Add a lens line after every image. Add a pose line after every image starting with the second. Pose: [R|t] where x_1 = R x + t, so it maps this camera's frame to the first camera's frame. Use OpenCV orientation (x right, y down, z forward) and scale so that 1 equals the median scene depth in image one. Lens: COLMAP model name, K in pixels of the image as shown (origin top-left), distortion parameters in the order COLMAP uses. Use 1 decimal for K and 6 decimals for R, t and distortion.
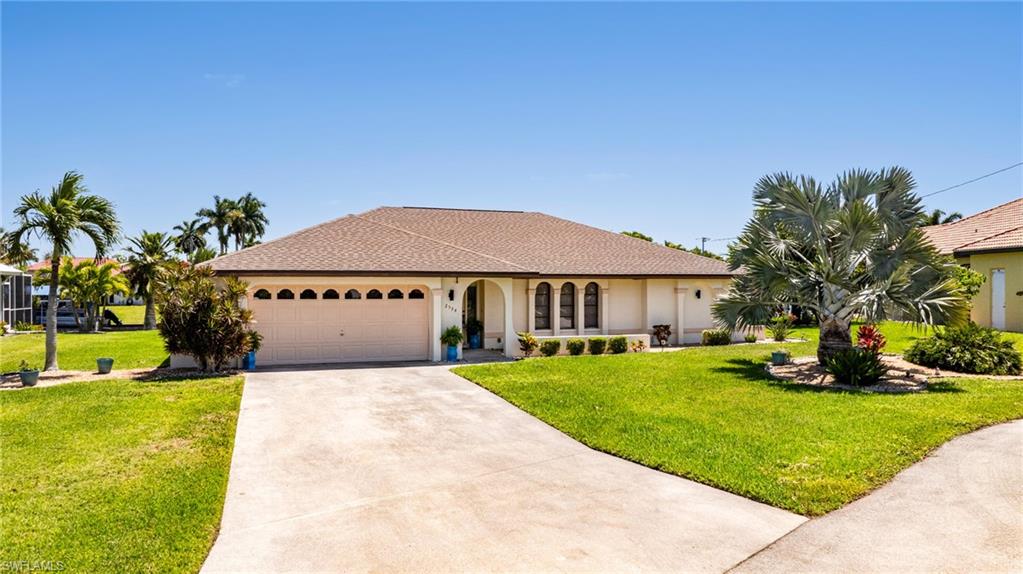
lens RADIAL K [[734.6, 0, 511.5], [0, 734.6, 287.0], [0, 0, 1]] dist [-0.027276, 0.000372]
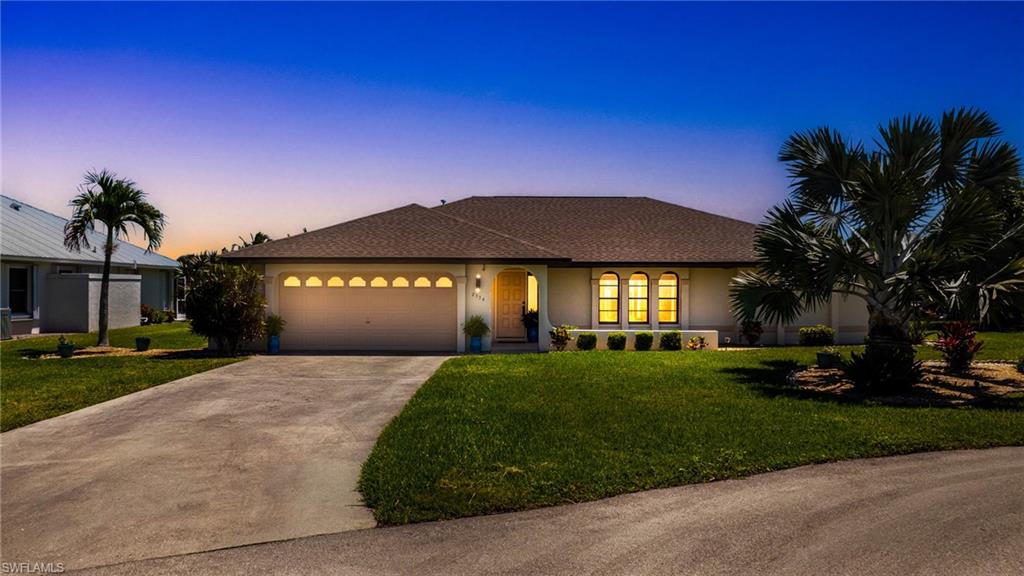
lens RADIAL K [[763.8, 0, 512.0], [0, 763.8, 288.0], [0, 0, 1]] dist [-0.025933, 0.000431]
pose [[0.937902, 0.001941, -0.346894, 0.345534], [-0.003010, 0.999992, -0.002543, 0.022656], [0.346886, 0.003430, 0.937901, 0.107458]]
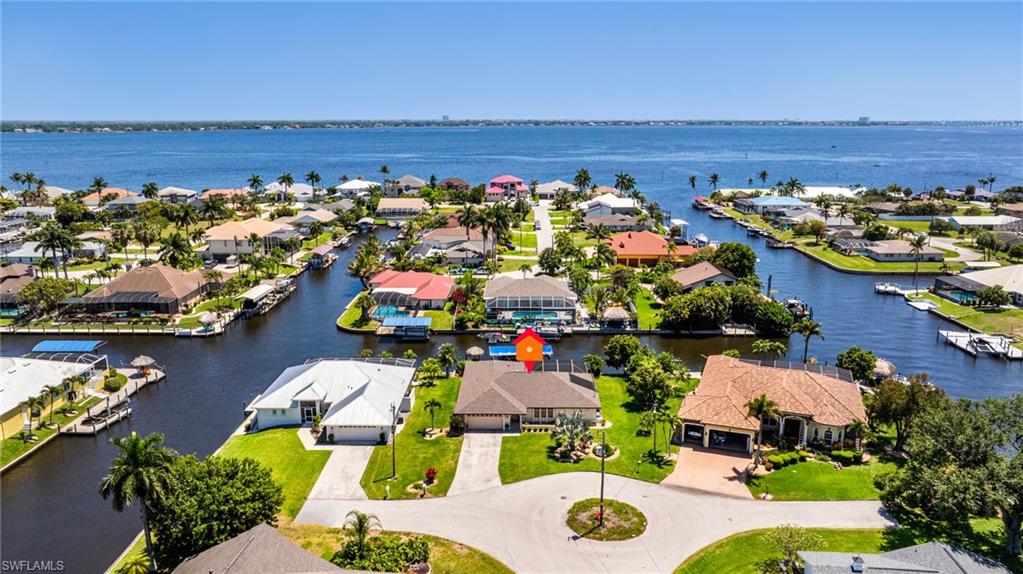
lens RADIAL K [[717.6, 0, 511.5], [0, 717.6, 287.0], [0, 0, 1]] dist [-0.023112, 0.003644]
pose [[0.932690, 0.080625, -0.351552, 1.440547], [0.001249, 0.973968, 0.226683, -1.778211], [0.360677, -0.211864, 0.908309, -2.875828]]
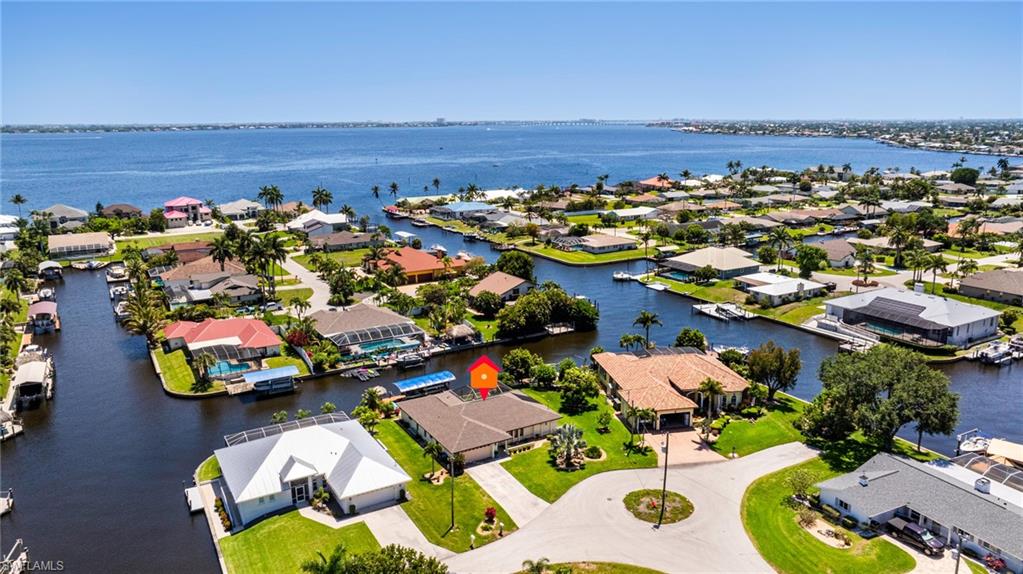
lens RADIAL K [[717.6, 0, 511.5], [0, 717.6, 287.0], [0, 0, 1]] dist [-0.023112, 0.003644]
pose [[0.984022, -0.047390, 0.171622, -0.733751], [0.007481, 0.974079, 0.226083, -2.047667], [-0.177887, -0.221187, 0.958870, -3.302283]]
